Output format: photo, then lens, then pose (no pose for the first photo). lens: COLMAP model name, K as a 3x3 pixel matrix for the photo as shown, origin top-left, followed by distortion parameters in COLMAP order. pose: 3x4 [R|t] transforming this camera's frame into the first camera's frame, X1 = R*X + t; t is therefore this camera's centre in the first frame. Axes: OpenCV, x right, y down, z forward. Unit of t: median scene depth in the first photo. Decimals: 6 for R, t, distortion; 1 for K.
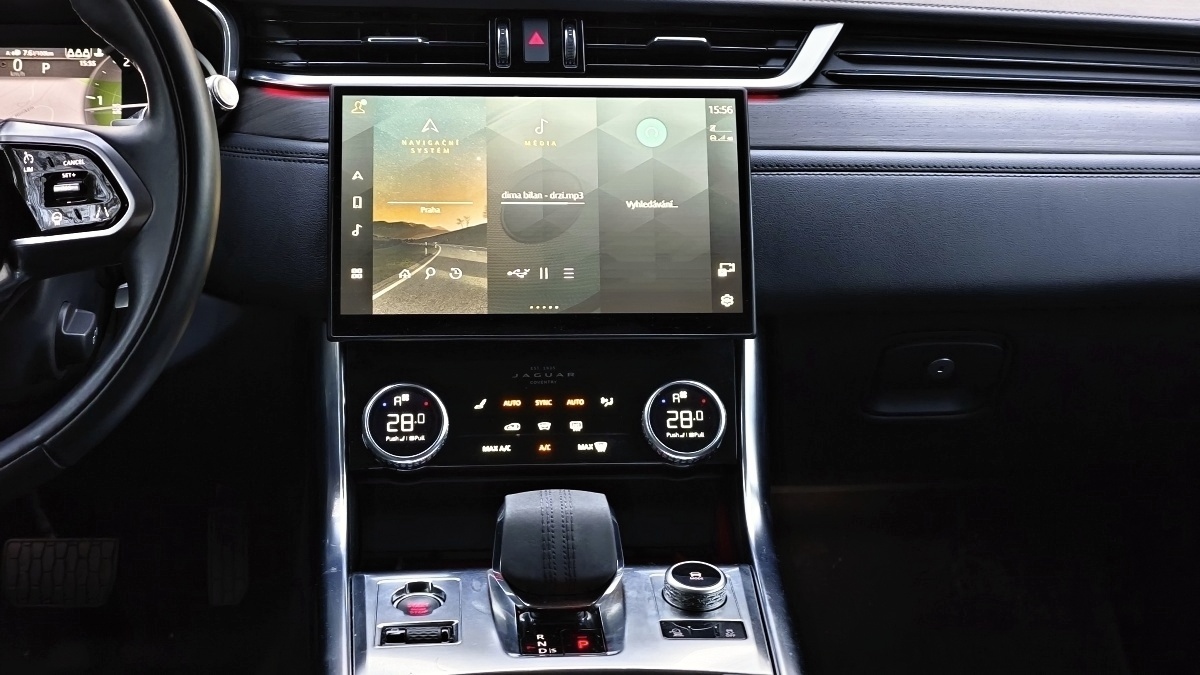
lens RADIAL K [[1756.5, 0, 604.2], [0, 1756.5, 265.0], [0, 0, 1]] dist [0.022818, -0.006424]
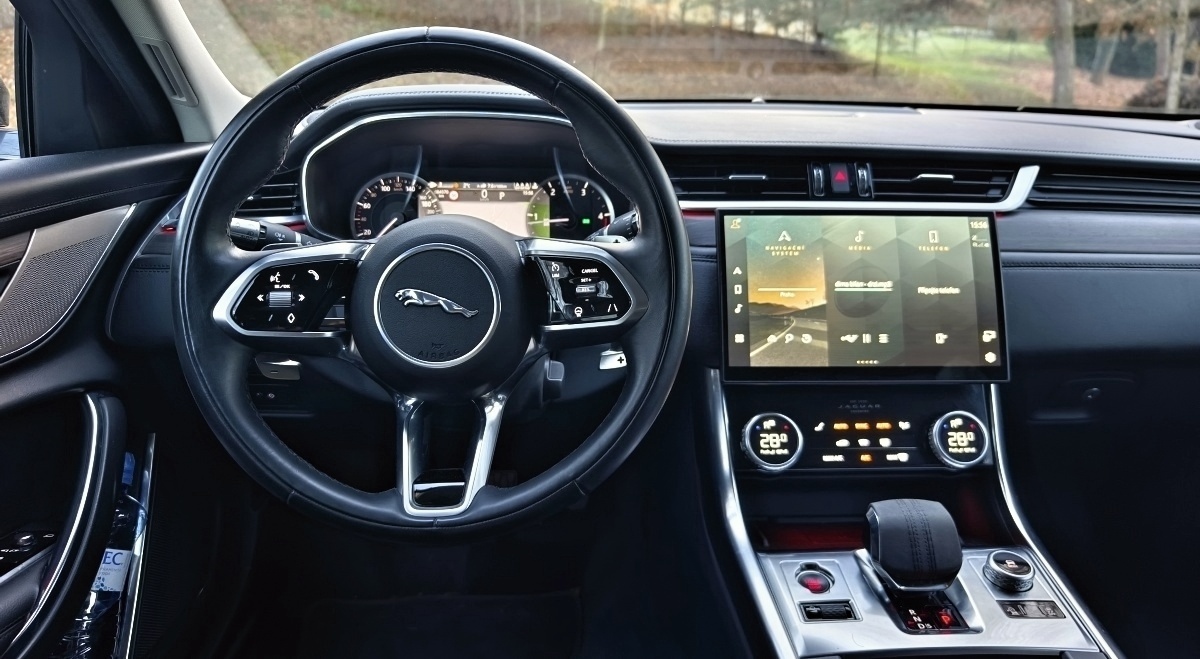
lens RADIAL K [[822.3, 0, 605.4], [0, 822.3, 326.3], [0, 0, 1]] dist [-0.003149, -0.004807]
pose [[0.998707, 0.007222, -0.050328, -0.215320], [-0.004480, 0.998511, 0.054372, -0.041340], [0.050645, -0.054076, 0.997252, 0.308448]]
